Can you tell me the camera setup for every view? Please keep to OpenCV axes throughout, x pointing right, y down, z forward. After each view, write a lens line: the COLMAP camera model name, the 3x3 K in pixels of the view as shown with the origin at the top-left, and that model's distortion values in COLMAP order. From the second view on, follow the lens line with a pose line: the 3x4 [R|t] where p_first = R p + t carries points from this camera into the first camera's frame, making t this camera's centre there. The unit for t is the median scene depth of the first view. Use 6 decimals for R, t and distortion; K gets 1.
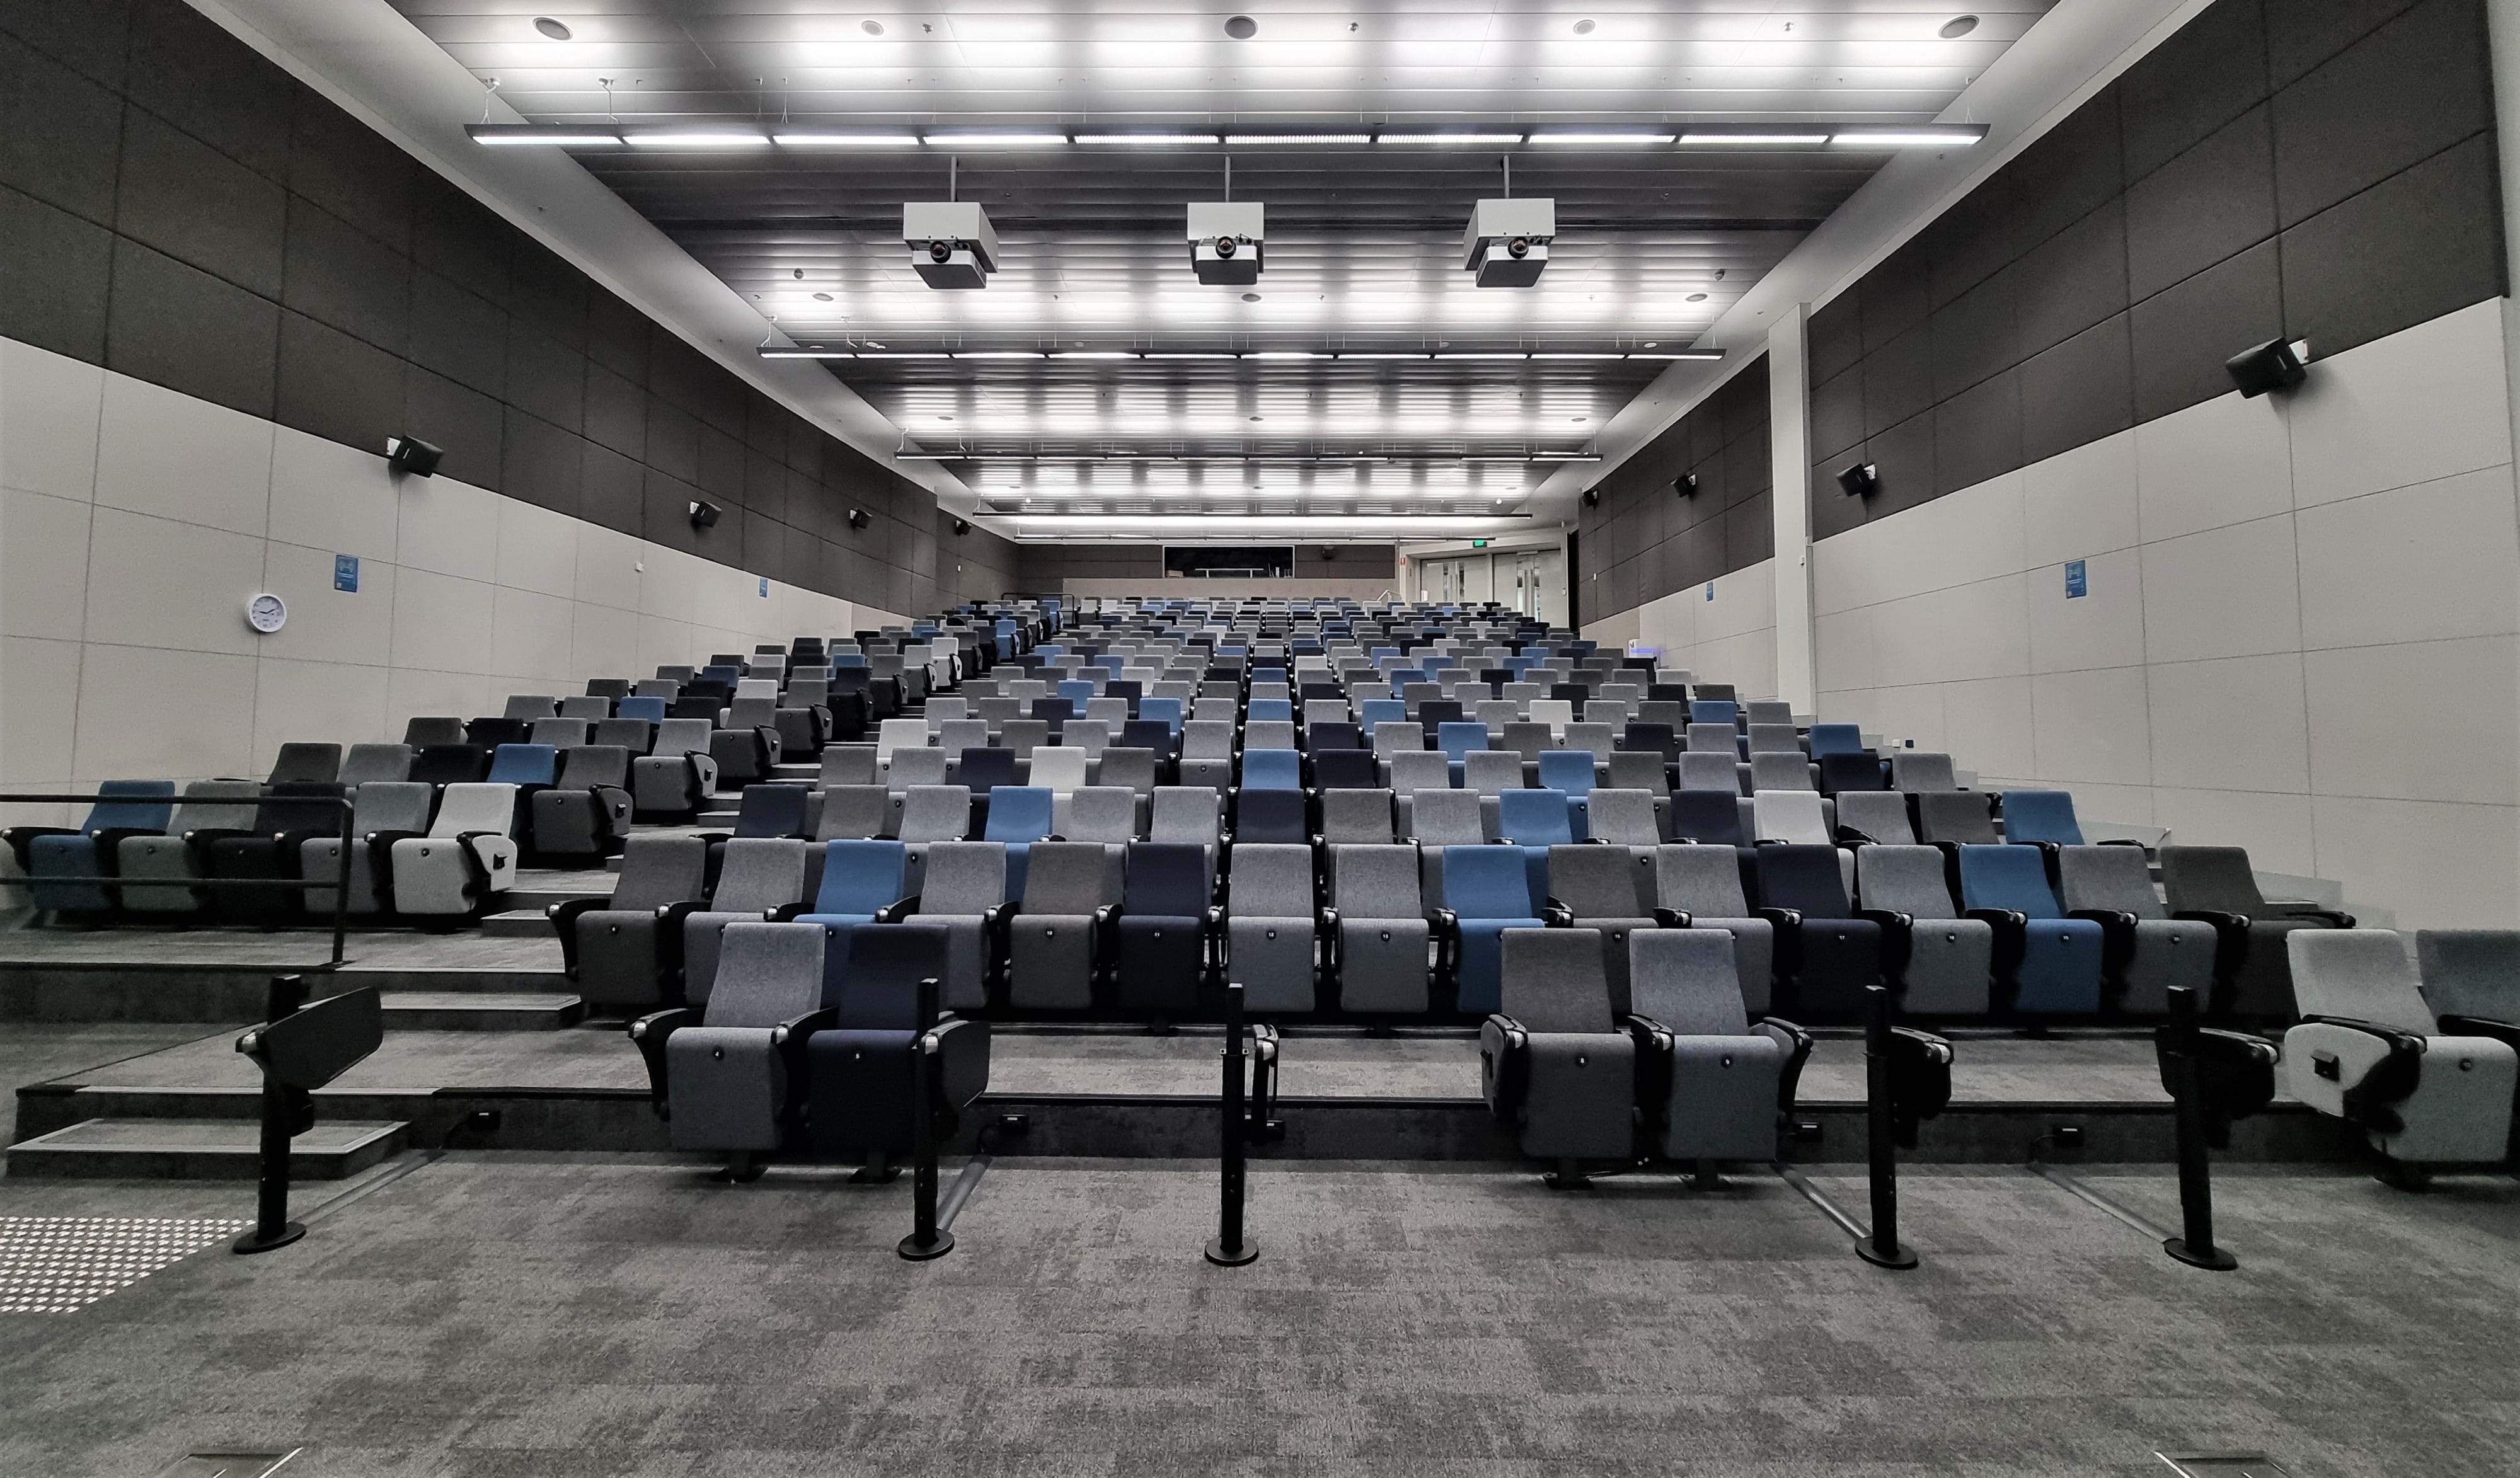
lens RADIAL K [[1165.7, 0, 1259.4], [0, 1165.7, 739.5], [0, 0, 1]] dist [-0.001971, 0.000216]
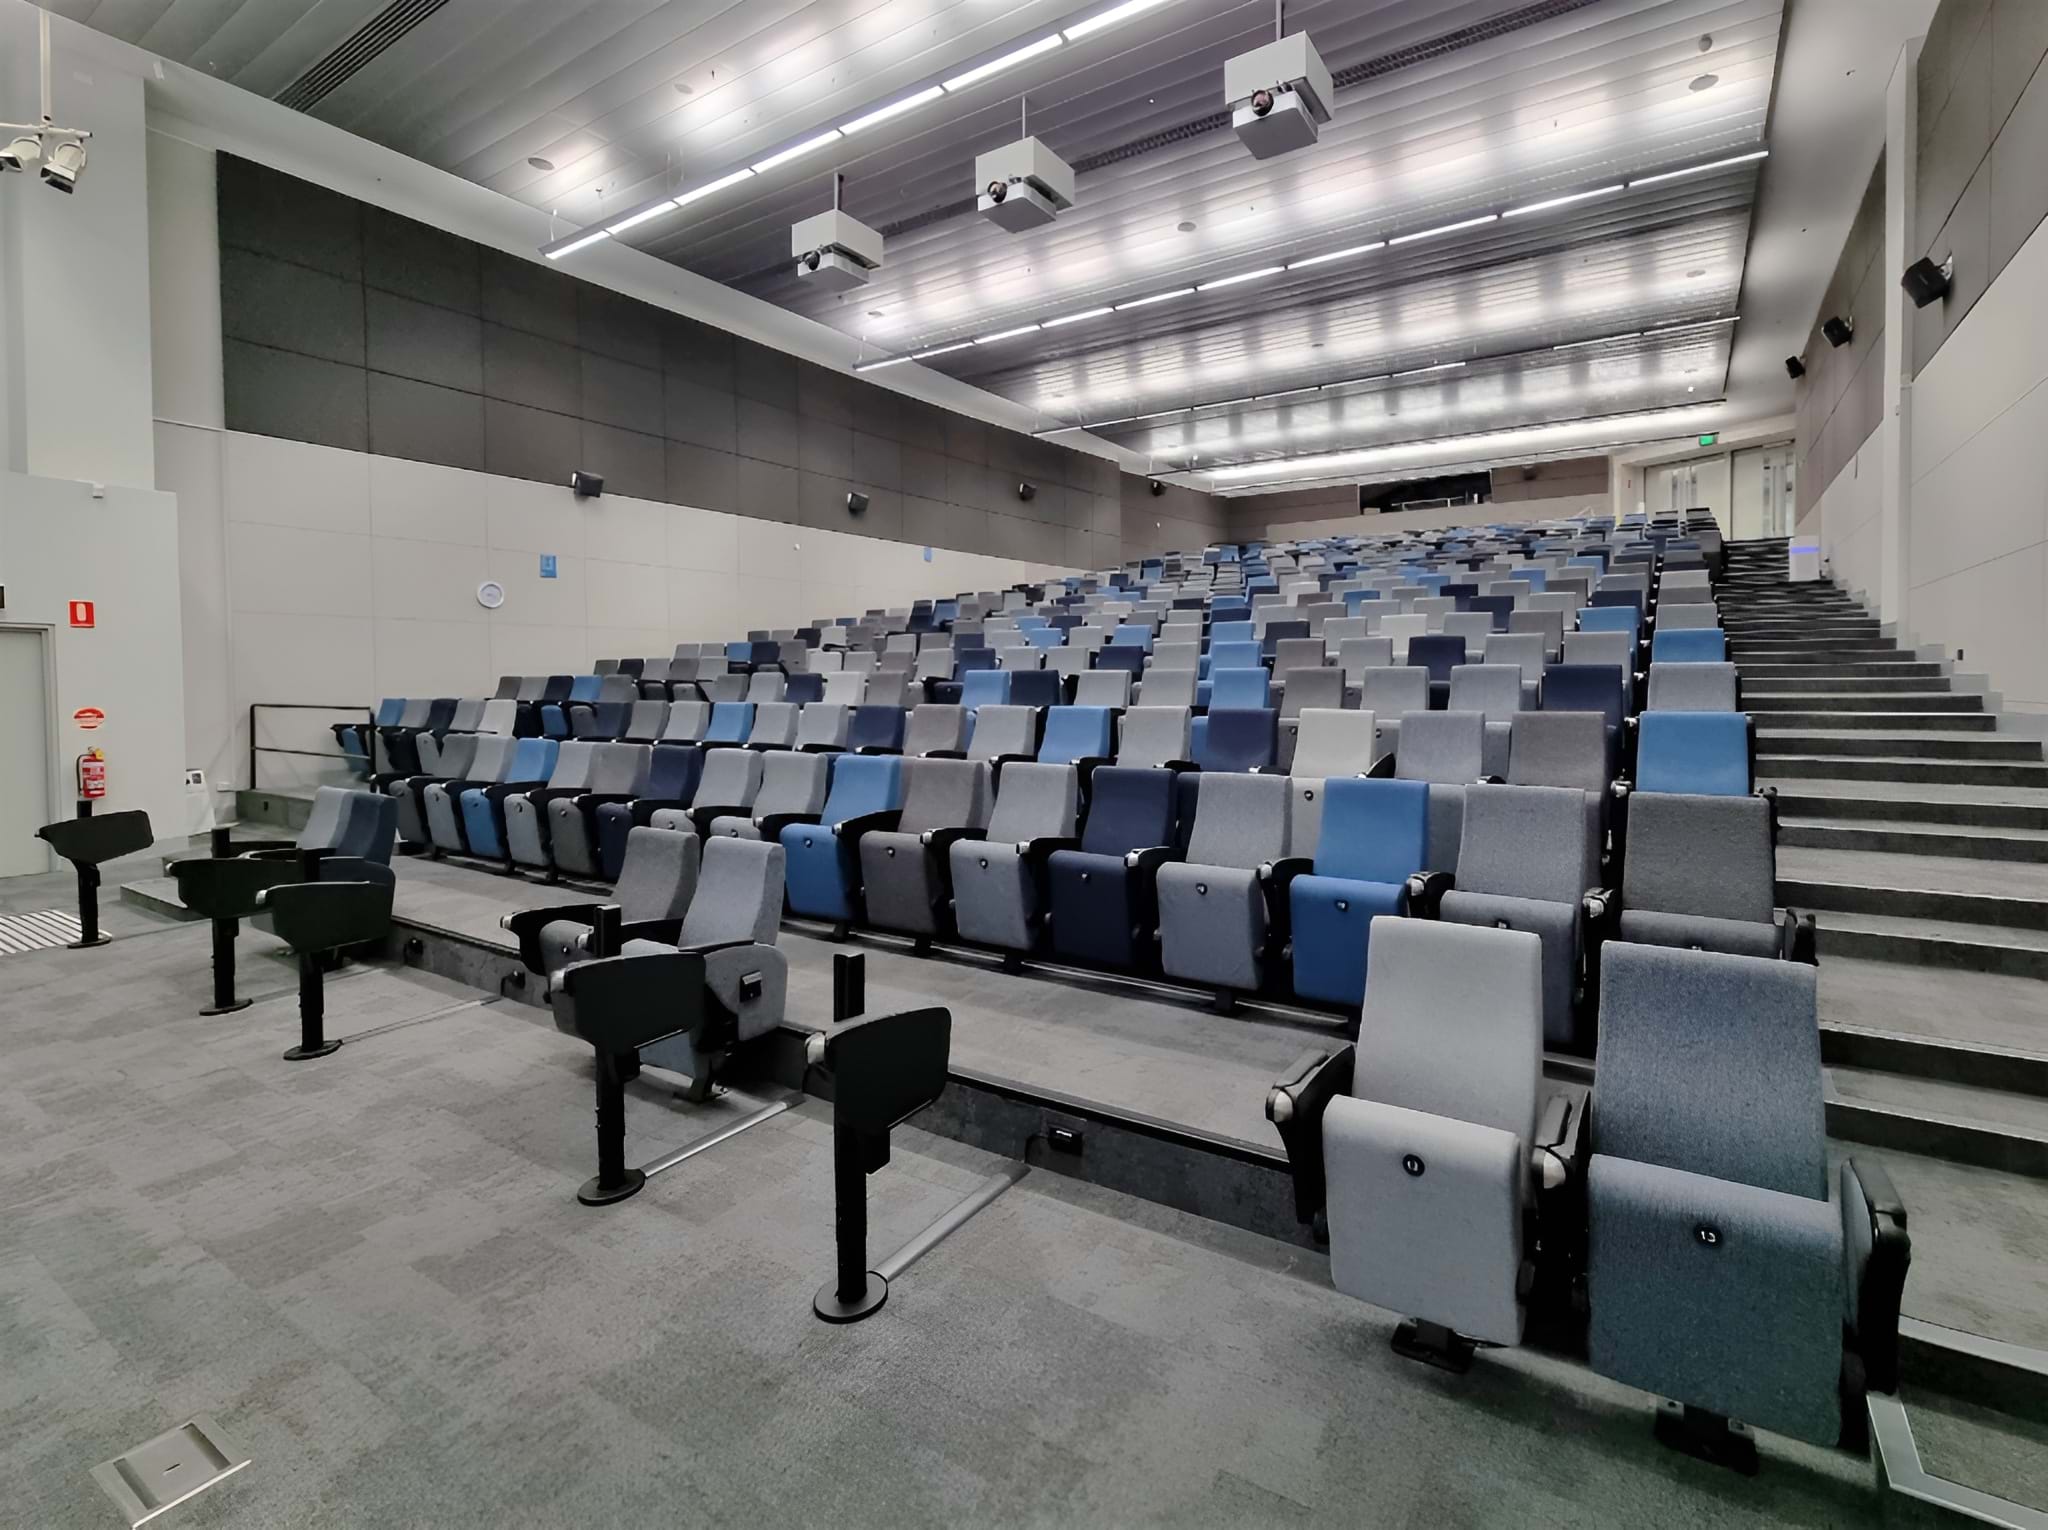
lens RADIAL K [[1000.1, 0, 1026.1], [0, 1000.1, 770.0], [0, 0, 1]] dist [-0.006885, 0.000846]
pose [[0.839799, 0.039001, -0.541494, 0.347603], [0.011186, 0.995961, 0.089083, 0.011845], [0.542782, -0.080870, 0.835971, 0.152141]]
